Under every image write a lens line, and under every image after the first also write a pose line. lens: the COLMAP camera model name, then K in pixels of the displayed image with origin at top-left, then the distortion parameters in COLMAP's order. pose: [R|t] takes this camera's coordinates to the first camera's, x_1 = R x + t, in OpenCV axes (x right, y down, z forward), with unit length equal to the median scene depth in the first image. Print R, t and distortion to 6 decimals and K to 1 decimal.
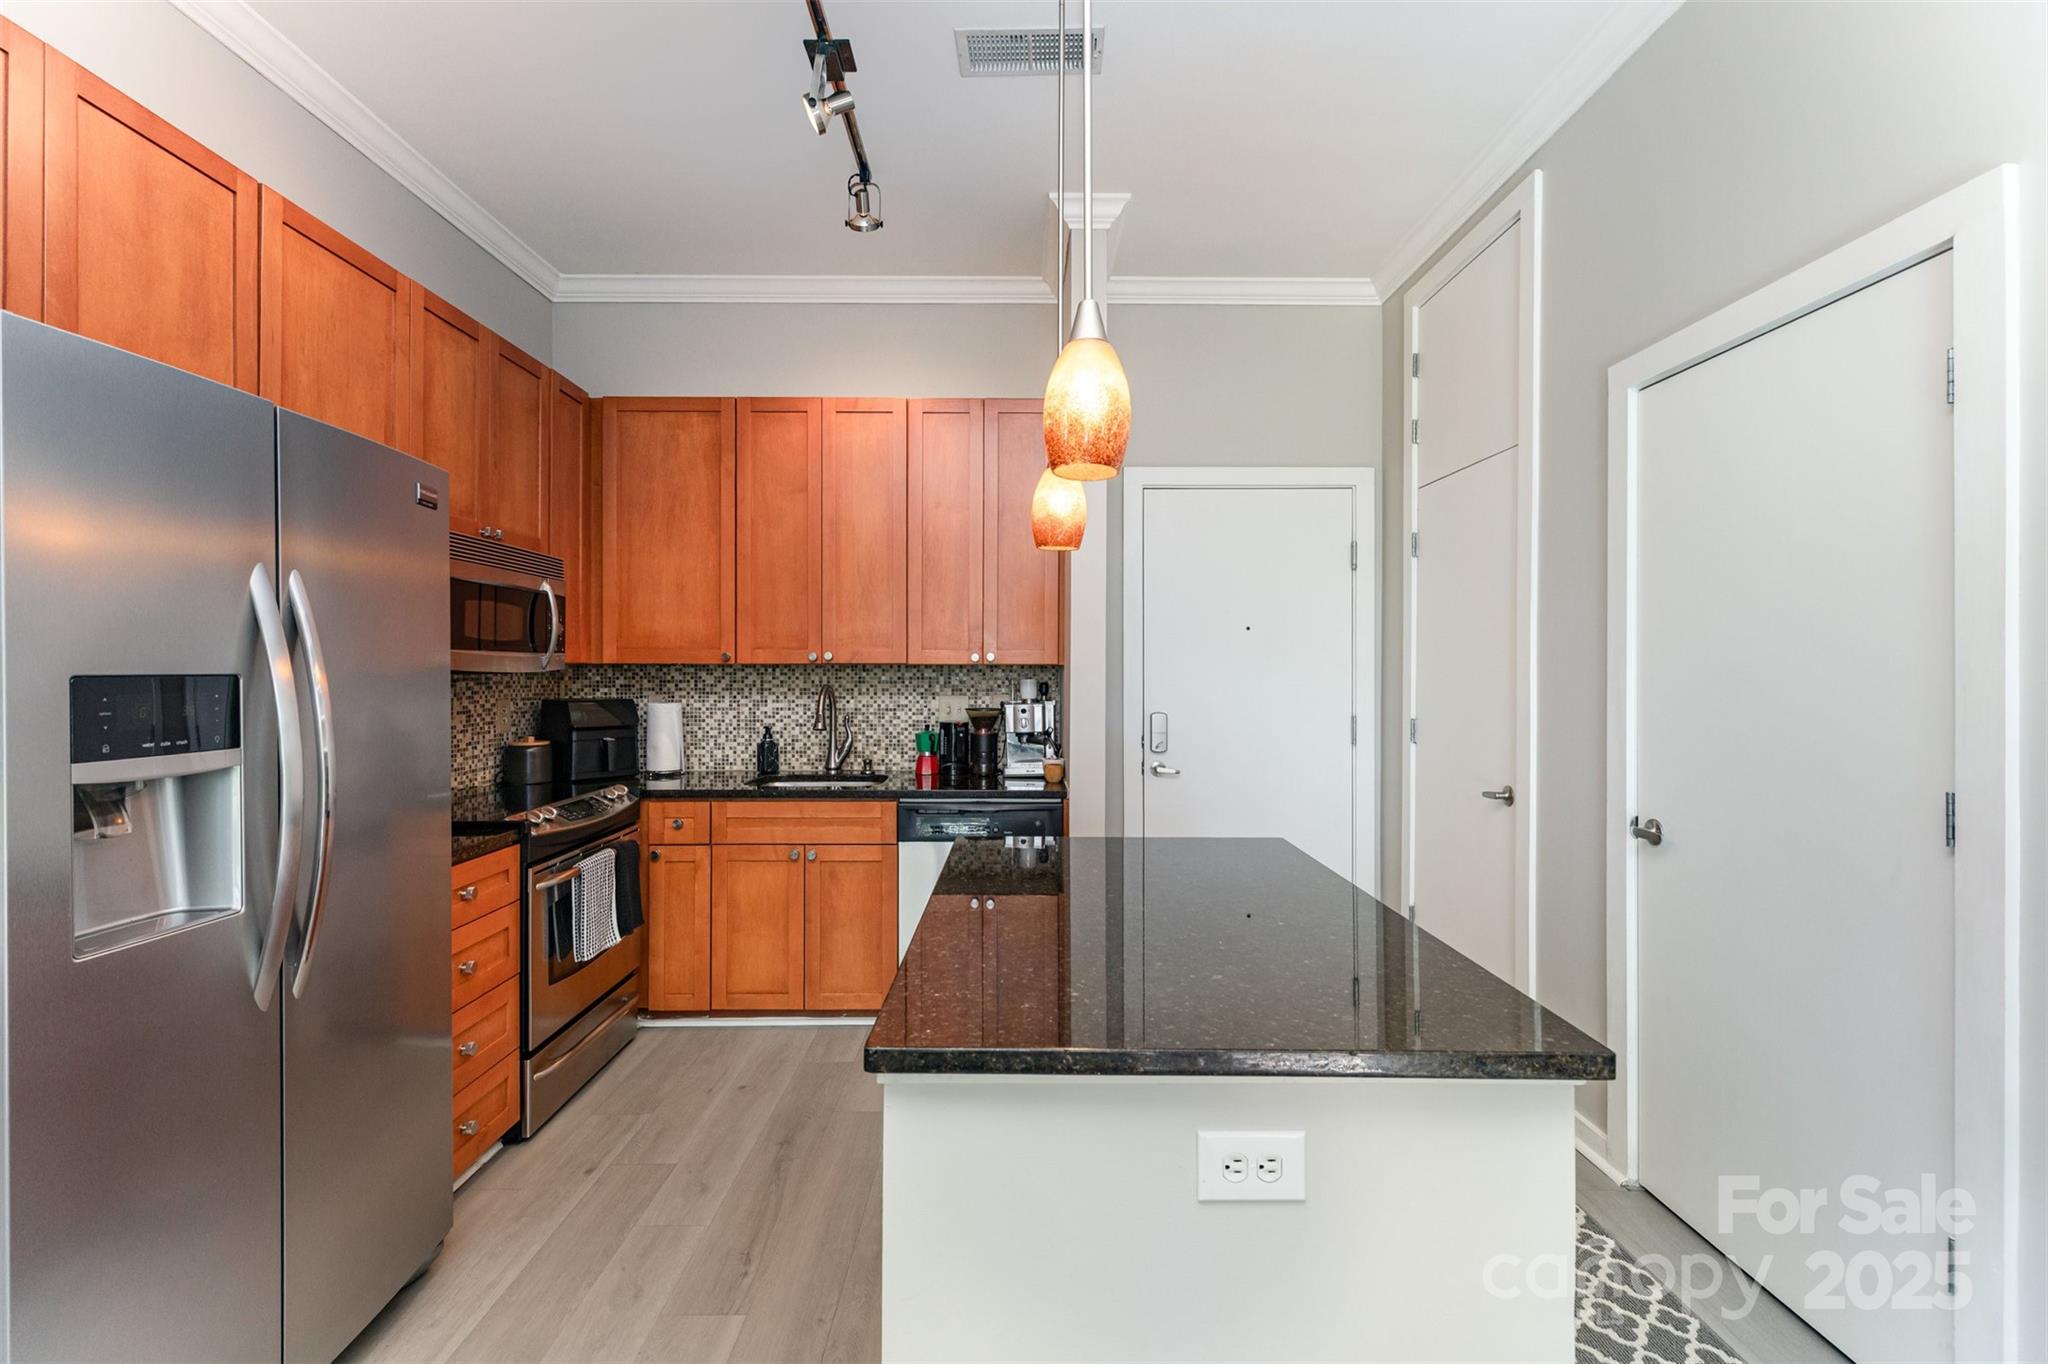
lens RADIAL K [[931.3, 0, 1020.5], [0, 931.3, 666.6], [0, 0, 1]] dist [0.004563, 0.001168]
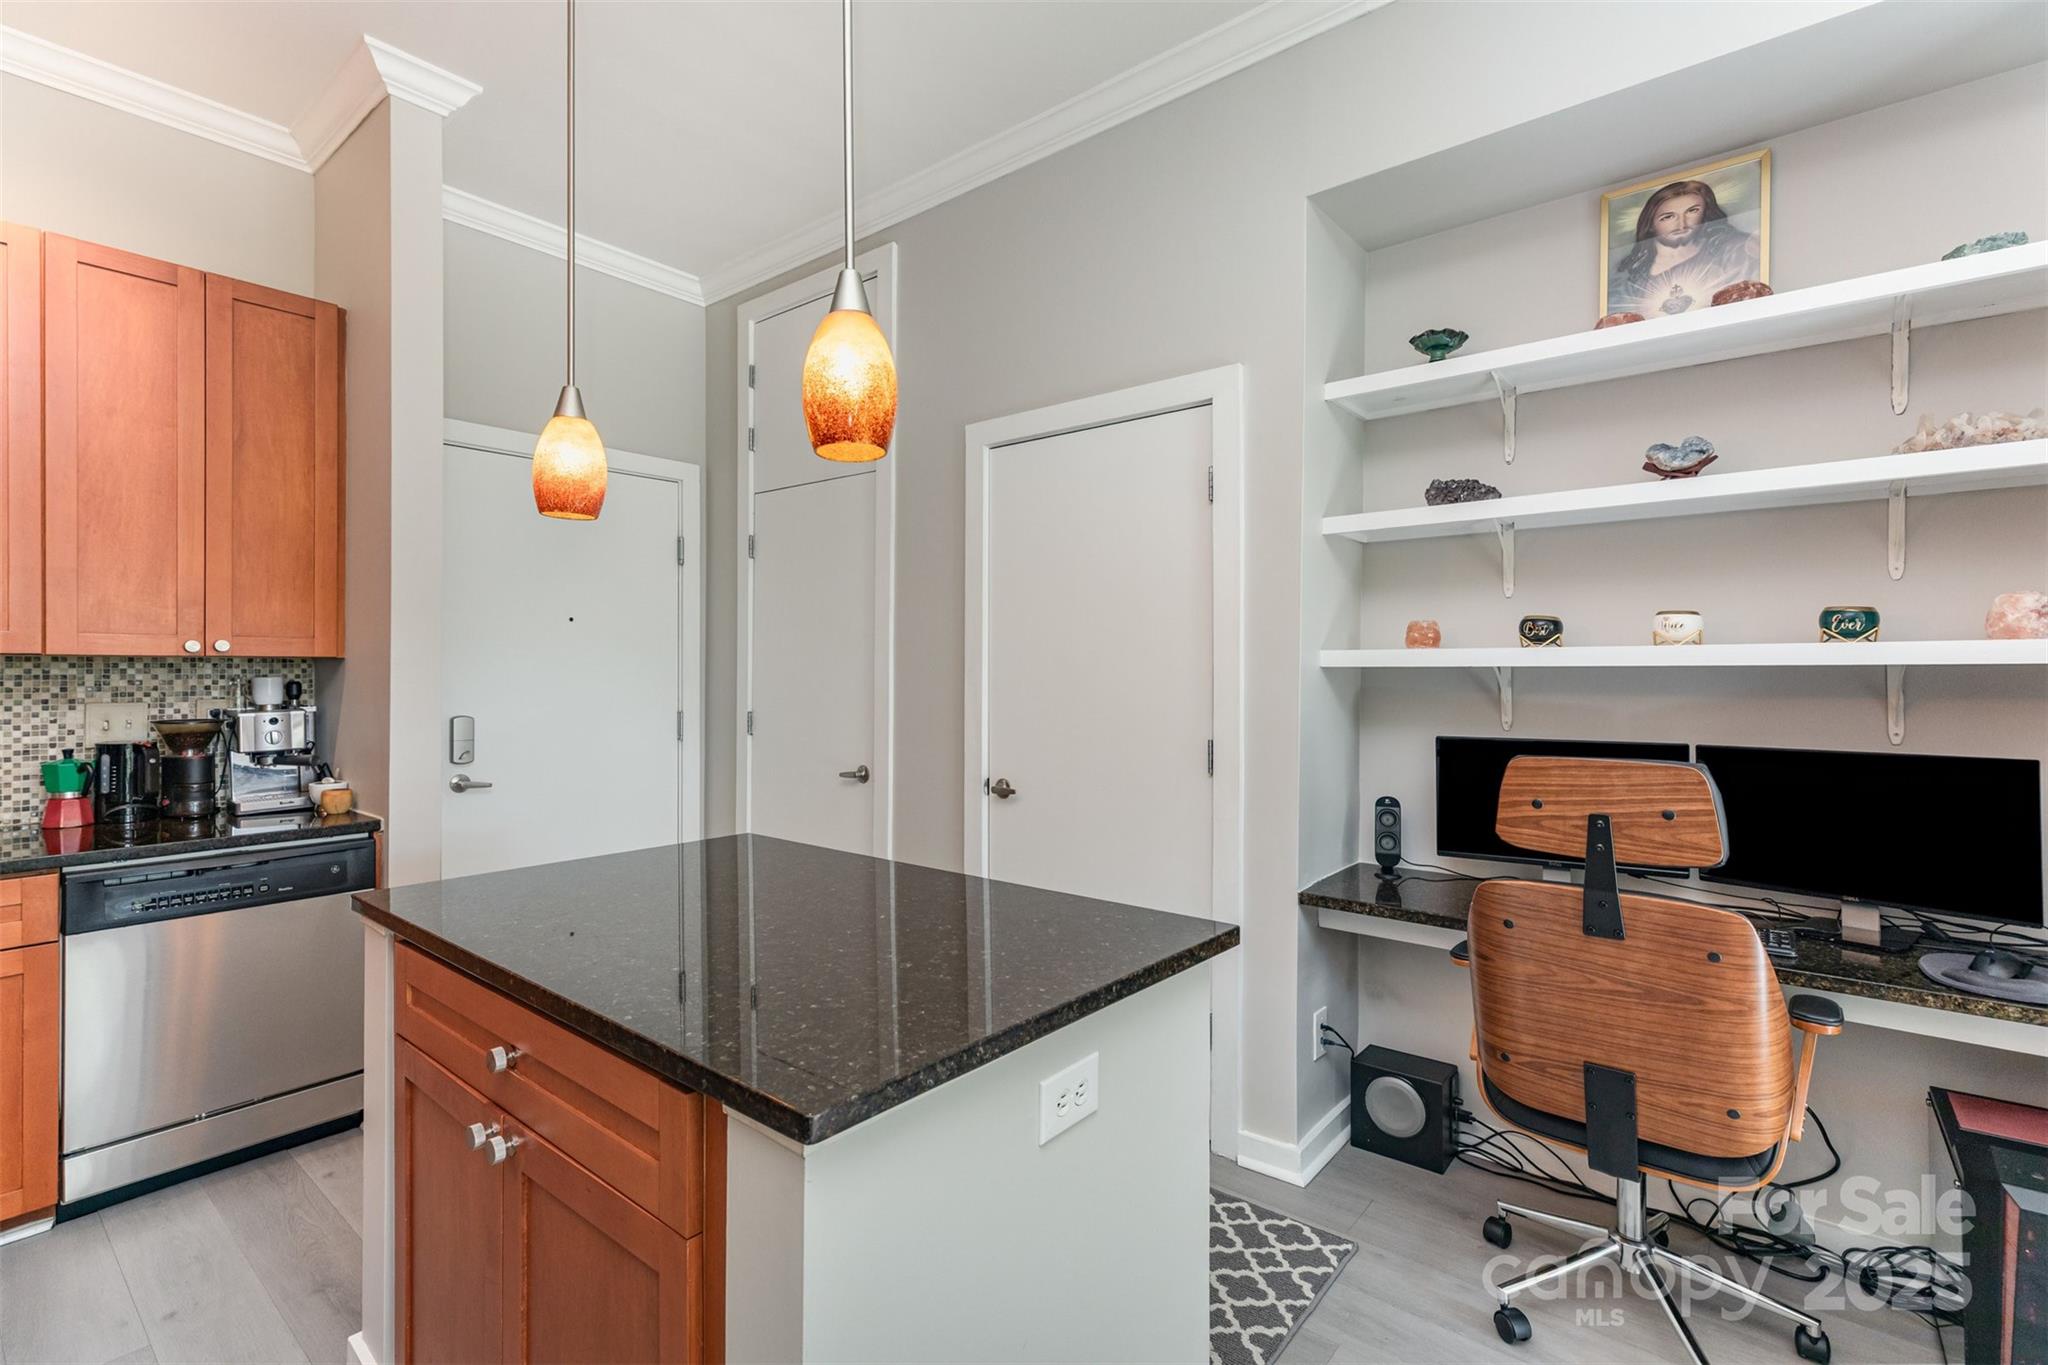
lens RADIAL K [[931.3, 0, 1020.5], [0, 931.3, 667.1], [0, 0, 1]] dist [0.004563, 0.001168]
pose [[0.636738, 0.000757, 0.771079, -0.189207], [-0.003435, 0.999992, 0.001855, 0.002414], [-0.771072, -0.003830, 0.636736, 0.091210]]
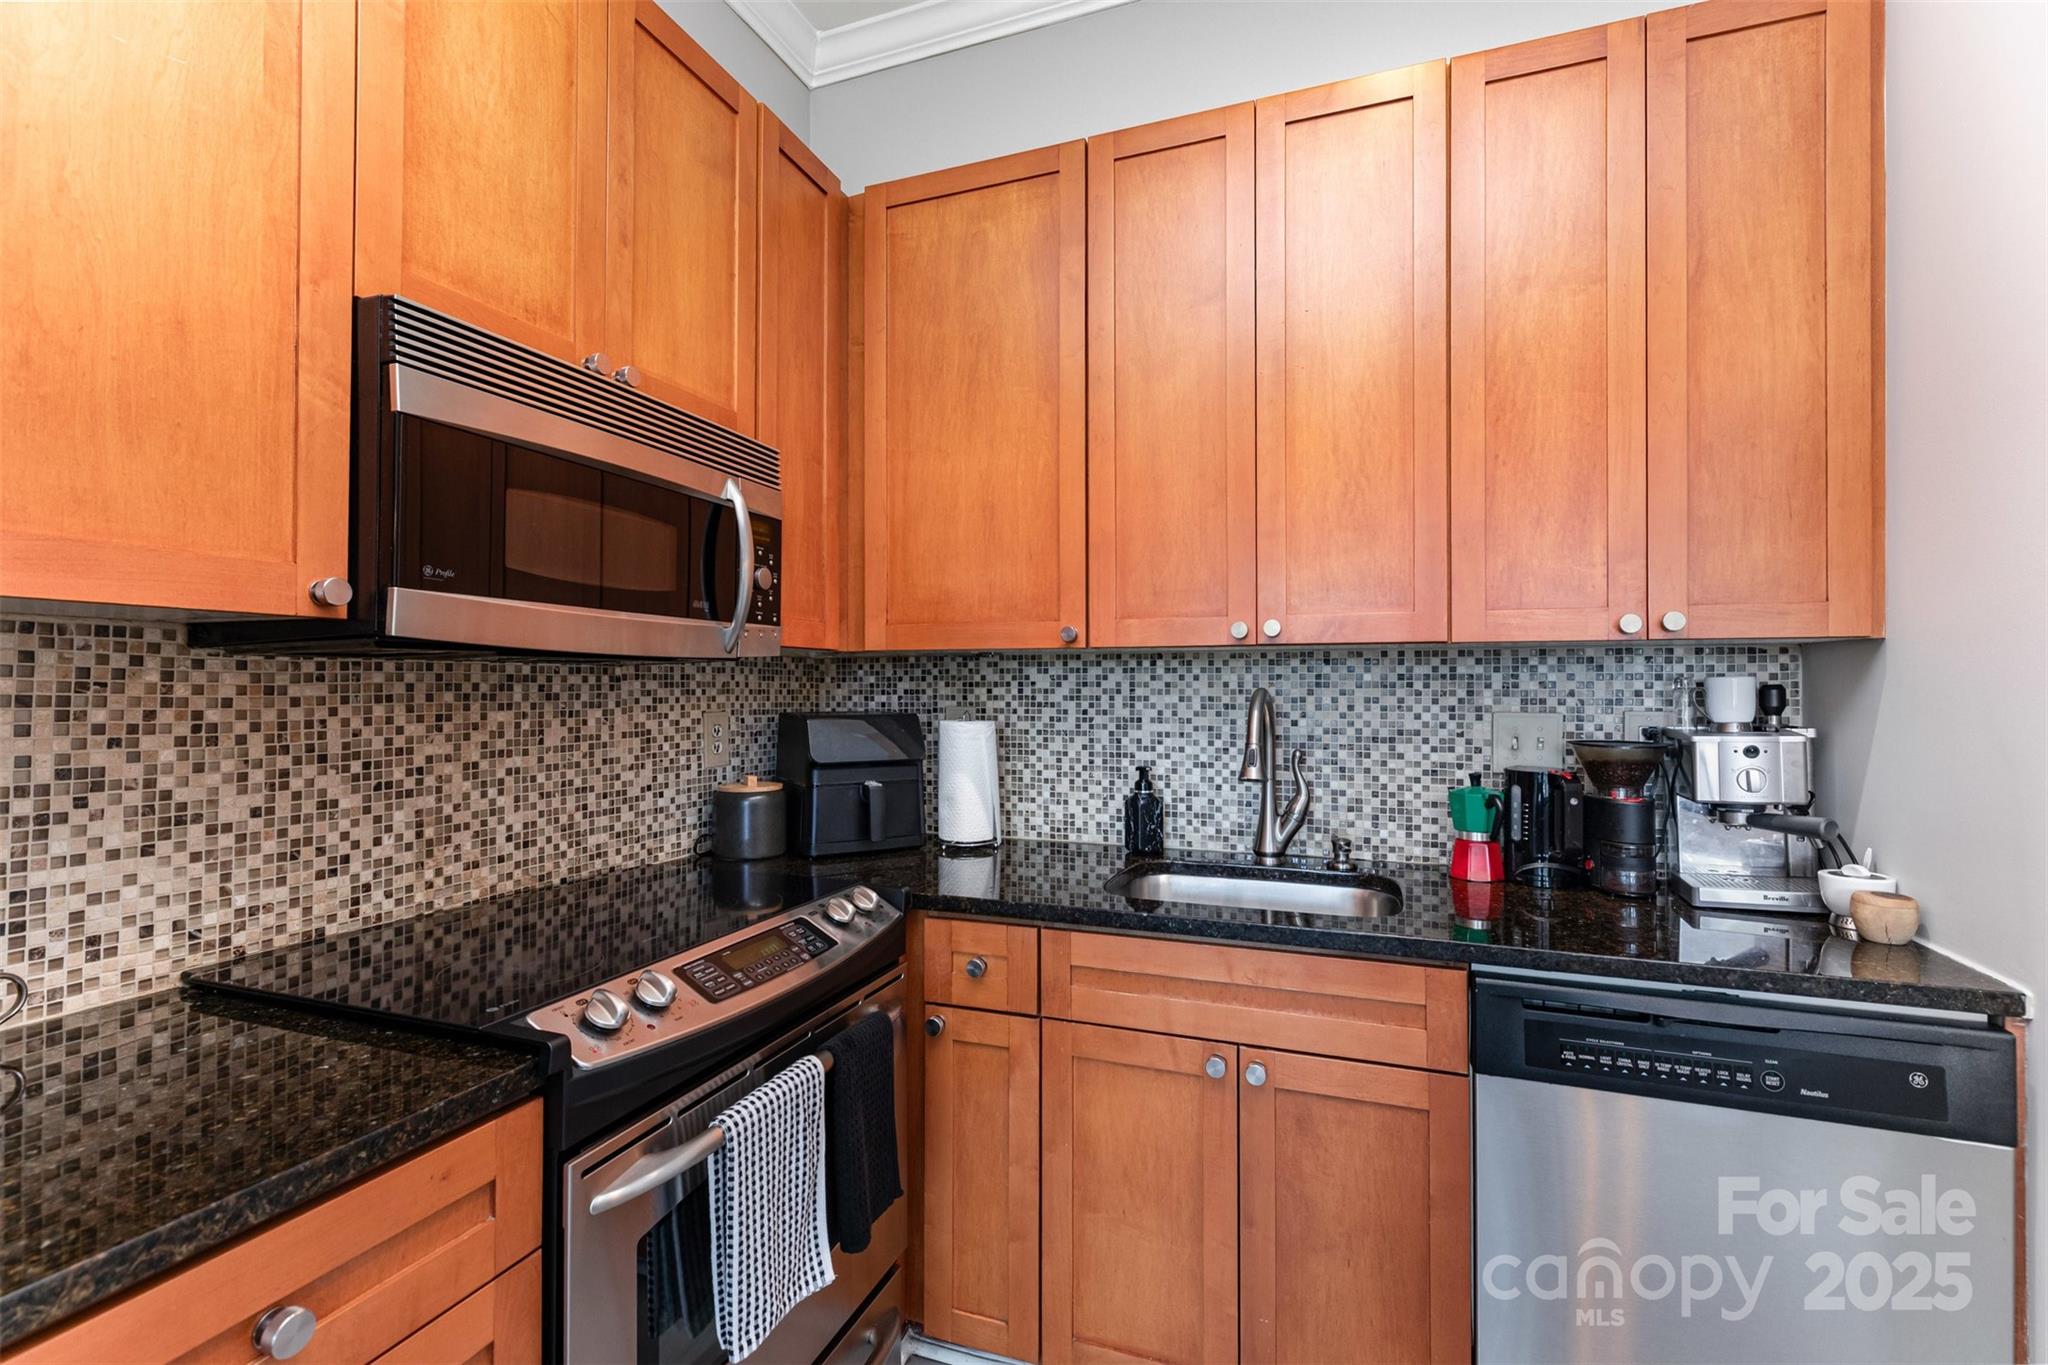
lens RADIAL K [[934.9, 0, 1024.0], [0, 934.9, 682.5], [0, 0, 1]] dist [0.000976, 0.000115]
pose [[0.936195, -0.002115, -0.351474, -0.155543], [0.001916, 0.999998, -0.000914, 0.016737], [0.351476, 0.000182, 0.936197, 0.499636]]
